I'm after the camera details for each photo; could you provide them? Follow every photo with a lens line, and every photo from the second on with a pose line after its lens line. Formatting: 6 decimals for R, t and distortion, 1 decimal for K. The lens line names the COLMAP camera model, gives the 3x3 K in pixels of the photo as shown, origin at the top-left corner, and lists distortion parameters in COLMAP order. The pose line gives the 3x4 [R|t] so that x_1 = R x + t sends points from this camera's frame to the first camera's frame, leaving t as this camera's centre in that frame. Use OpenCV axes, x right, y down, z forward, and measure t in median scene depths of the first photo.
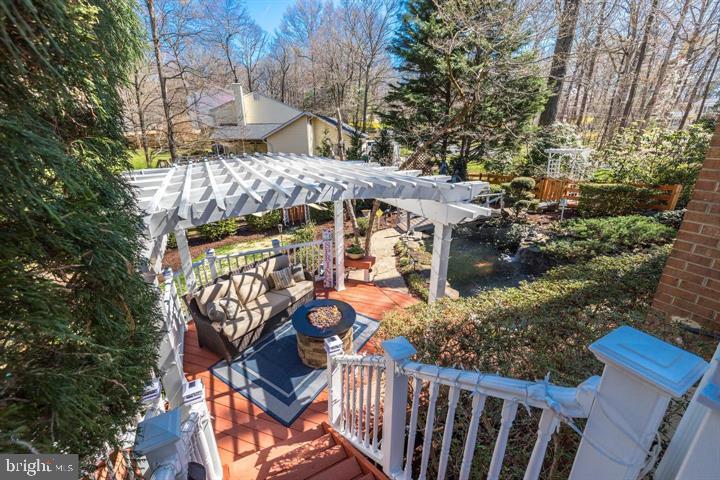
lens RADIAL K [[302.1, 0, 358.5], [0, 302.1, 239.2], [0, 0, 1]] dist [-0.006823, 0.001058]
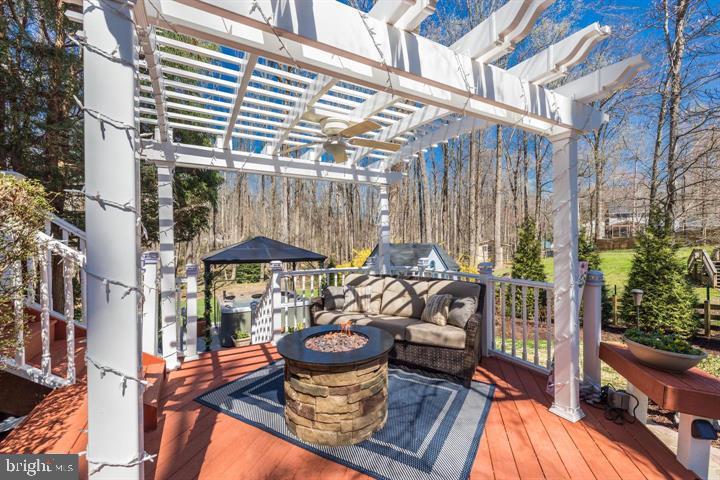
lens RADIAL K [[302.1, 0, 361.8], [0, 302.1, 238.1], [0, 0, 1]] dist [-0.006823, 0.001058]
pose [[0.037637, -0.017795, -0.999133, 0.388652], [-0.333125, 0.942426, -0.029334, 0.067448], [0.942131, 0.333940, 0.029542, 0.840733]]
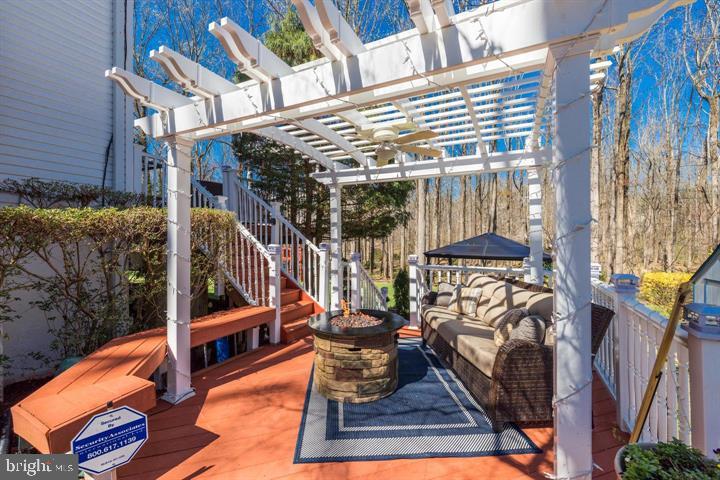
lens RADIAL K [[302.1, 0, 362.0], [0, 302.1, 237.8], [0, 0, 1]] dist [-0.006823, 0.001058]
pose [[-0.805577, -0.011533, -0.592378, 0.237574], [-0.210190, 0.940344, 0.267532, -0.081726], [0.553954, 0.340030, -0.759944, 1.259509]]
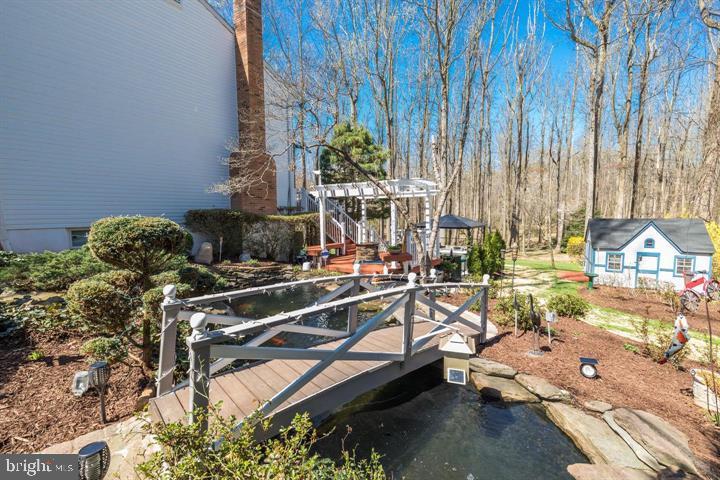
lens RADIAL K [[302.1, 0, 356.5], [0, 302.1, 237.6], [0, 0, 1]] dist [-0.006823, 0.001058]
pose [[-0.885782, 0.043995, -0.462011, 0.969141], [-0.153290, 0.911893, 0.380726, -0.625911], [0.438055, 0.408062, -0.800995, 2.549967]]
